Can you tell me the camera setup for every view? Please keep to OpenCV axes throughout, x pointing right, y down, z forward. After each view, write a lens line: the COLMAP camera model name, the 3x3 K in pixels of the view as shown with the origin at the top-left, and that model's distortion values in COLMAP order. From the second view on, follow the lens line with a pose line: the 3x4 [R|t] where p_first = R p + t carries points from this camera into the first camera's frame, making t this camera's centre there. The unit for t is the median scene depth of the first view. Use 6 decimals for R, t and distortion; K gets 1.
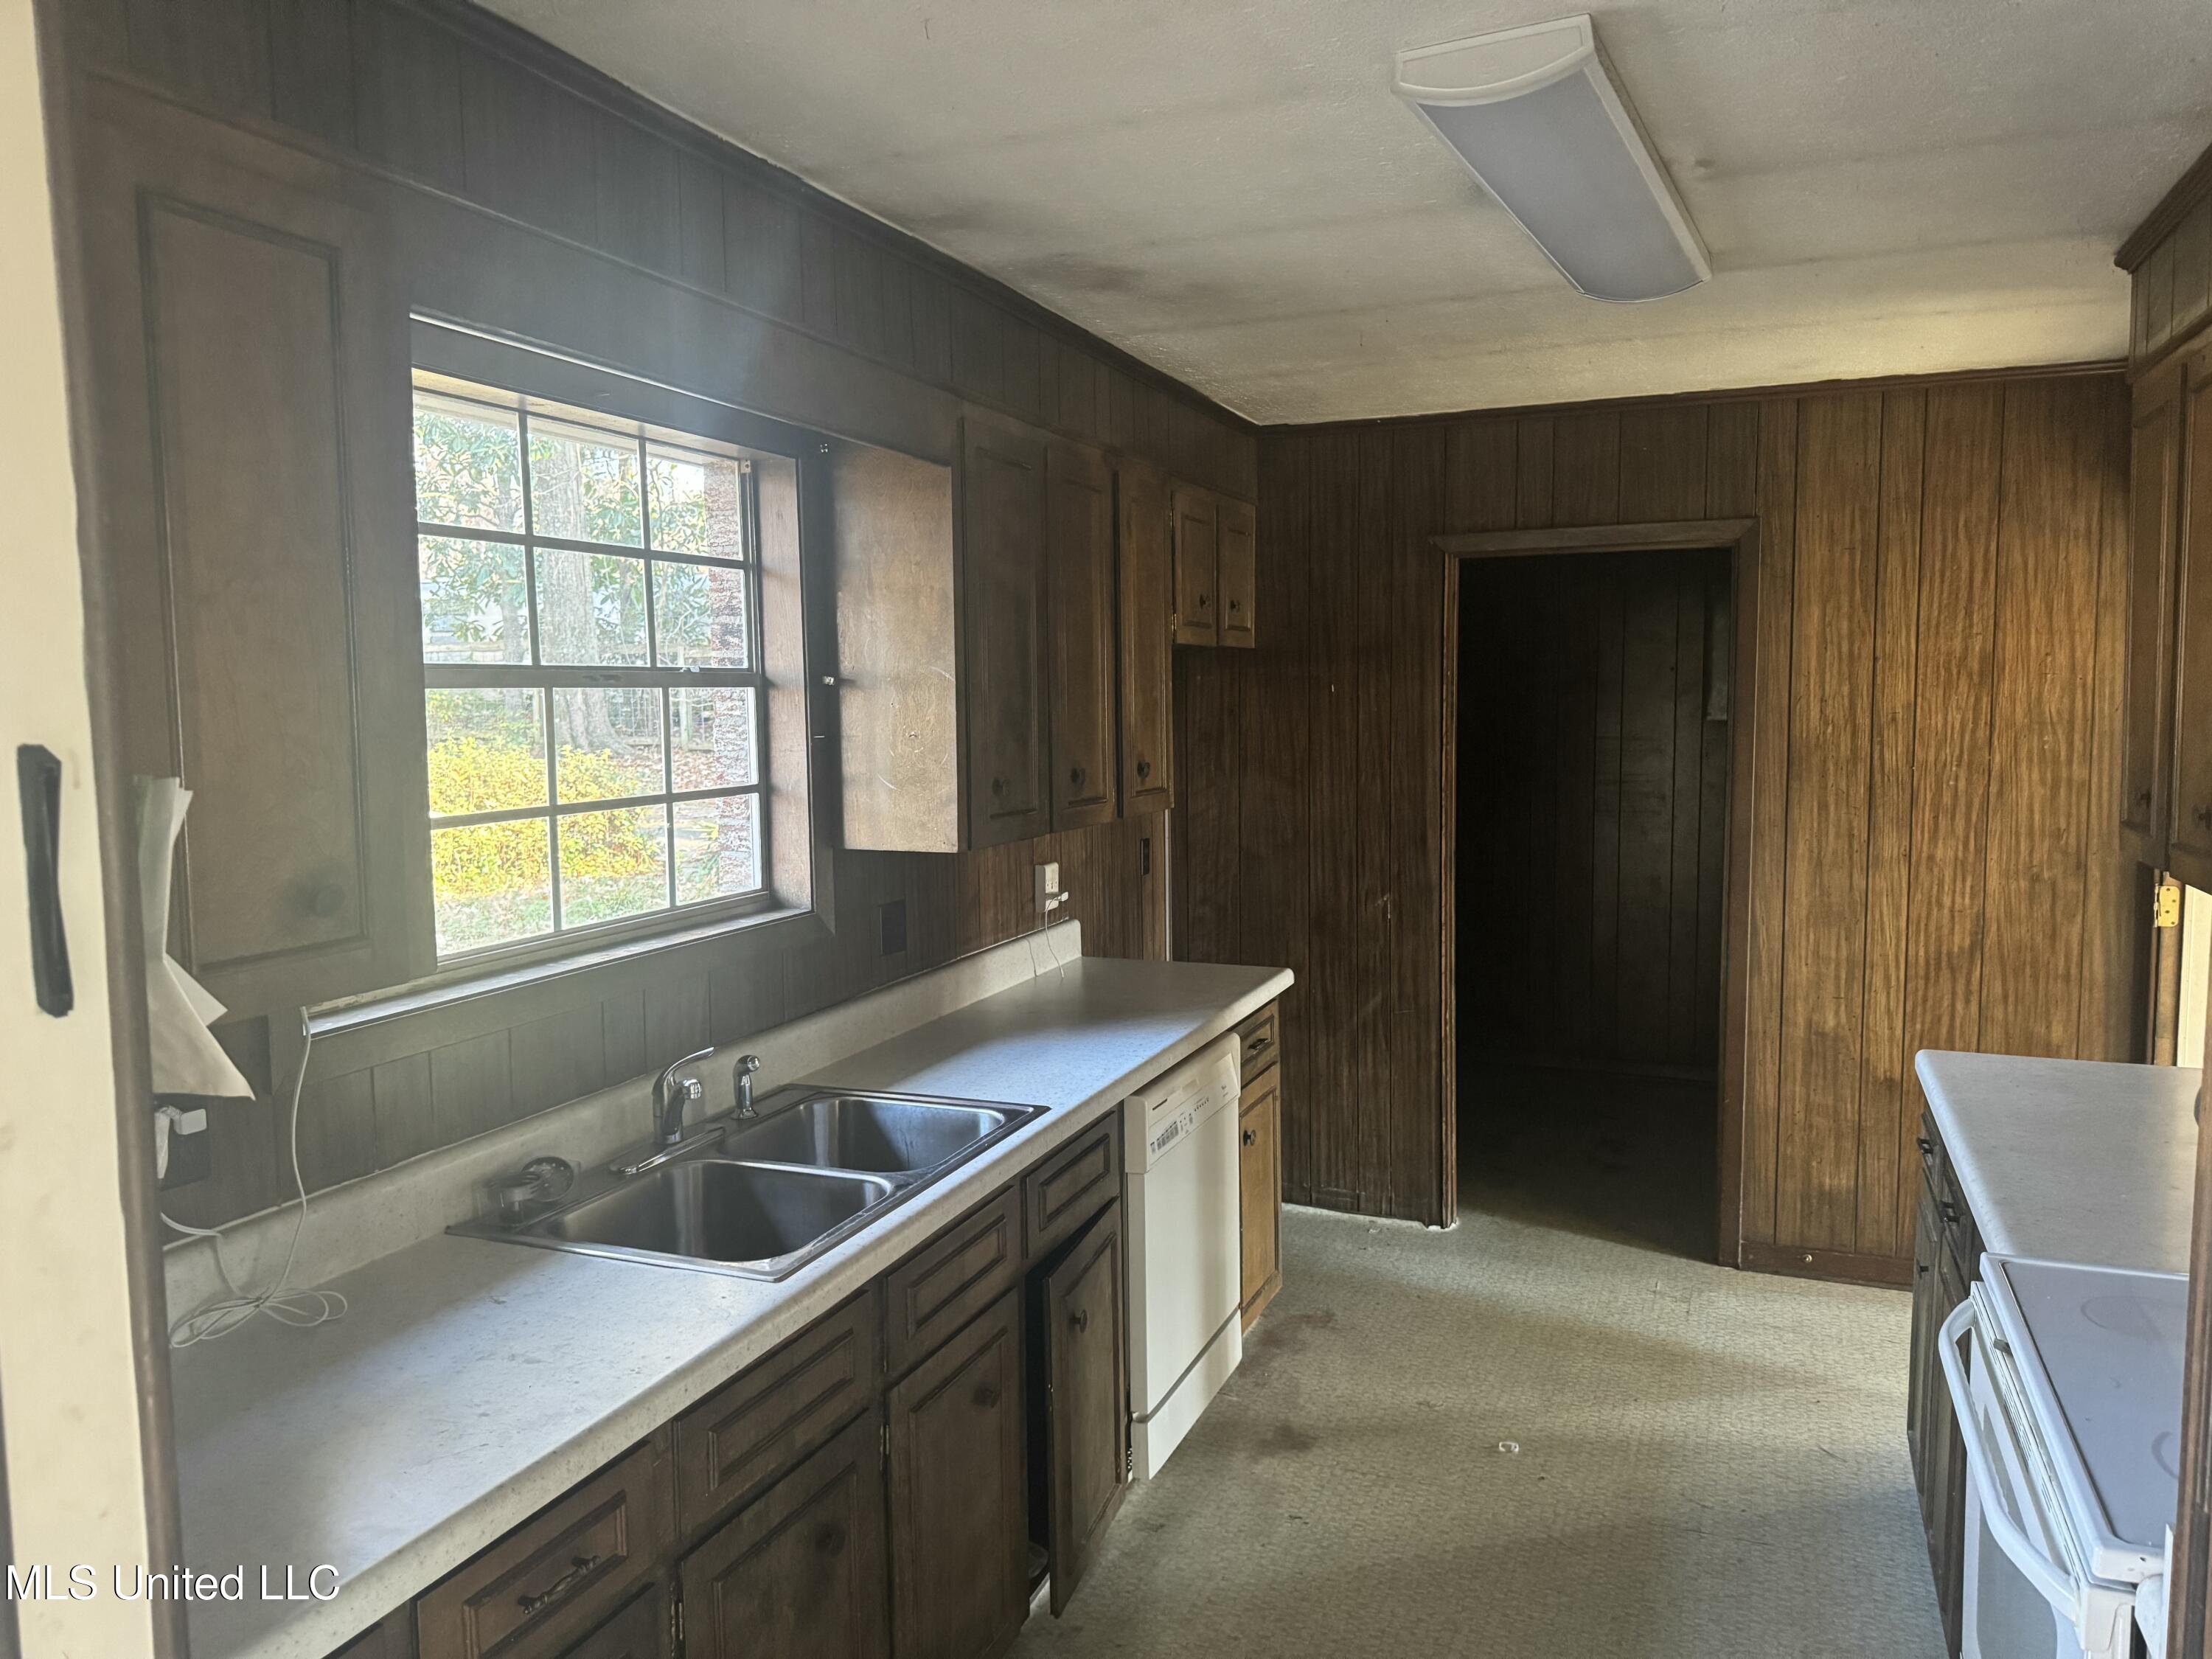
lens RADIAL K [[1557.4, 0, 1106.0], [0, 1557.4, 829.1], [0, 0, 1]] dist [-0.003815, -0.003206]
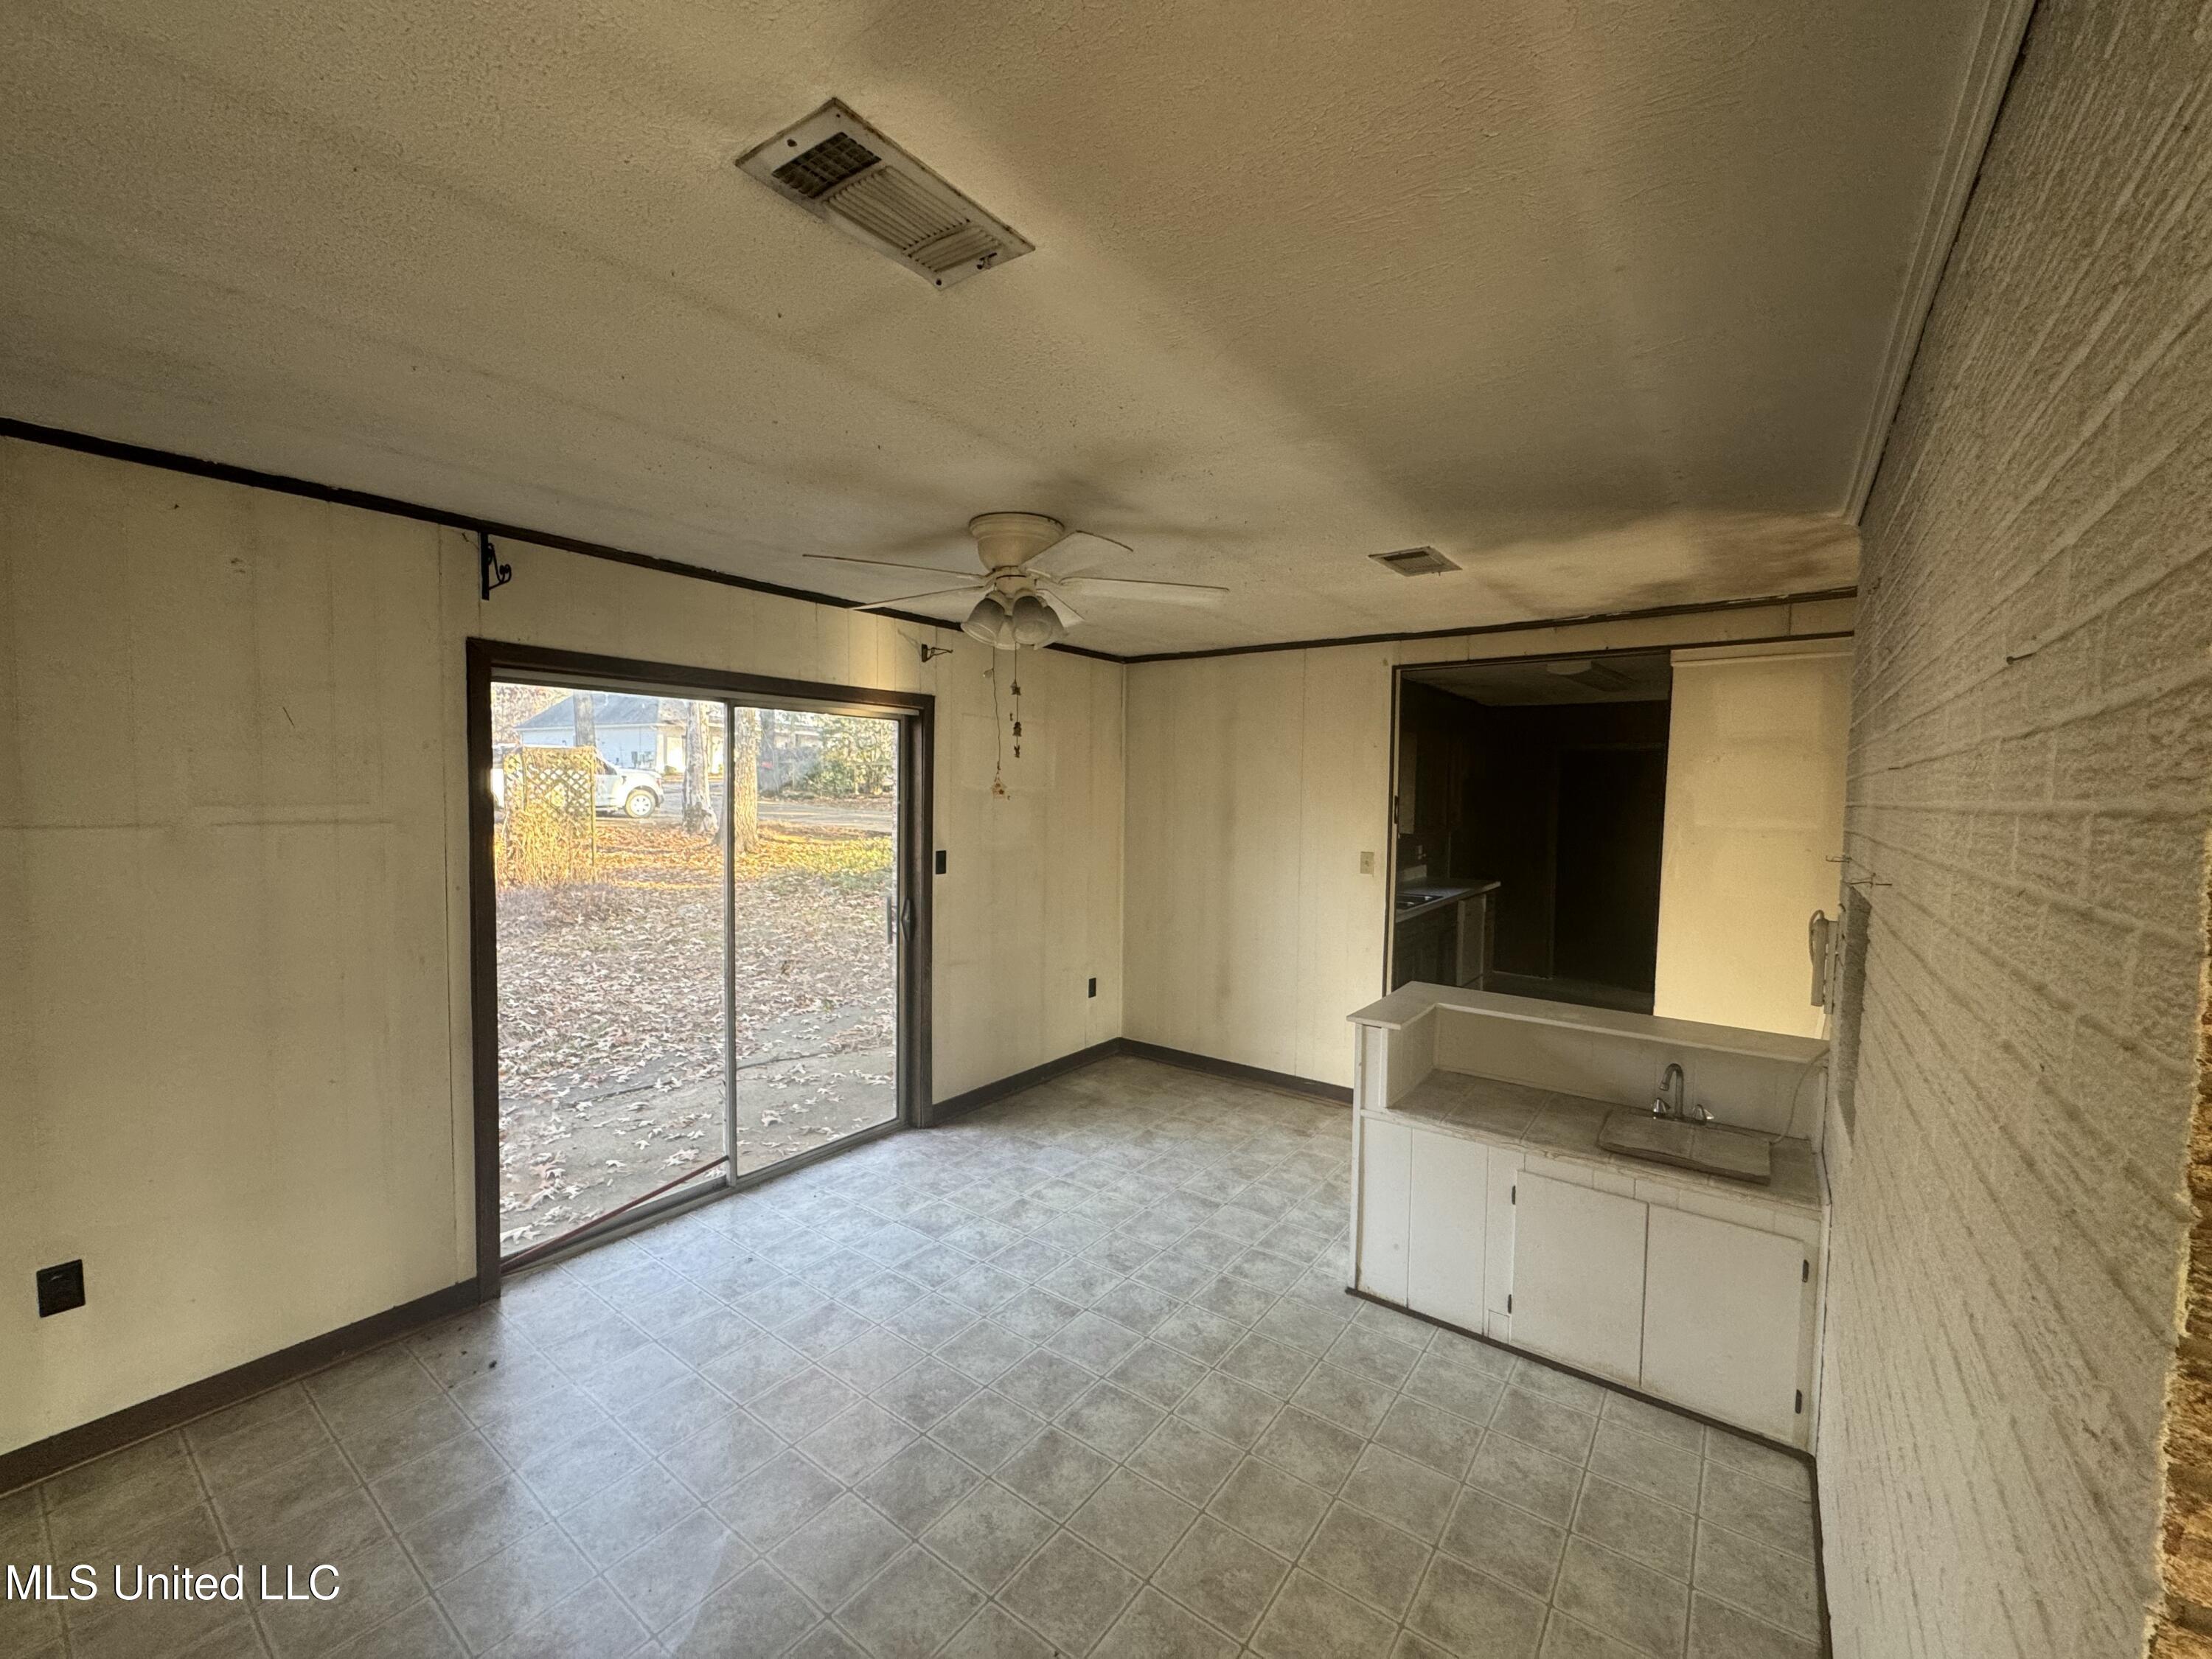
lens RADIAL K [[879.4, 0, 1110.6], [0, 879.4, 844.6], [0, 0, 1]] dist [-0.006586, 0.000083]
pose [[0.969229, 0.036475, -0.243445, -0.214497], [-0.043096, 0.998830, -0.021928, 0.088670], [0.242361, 0.031745, 0.969667, -0.918535]]
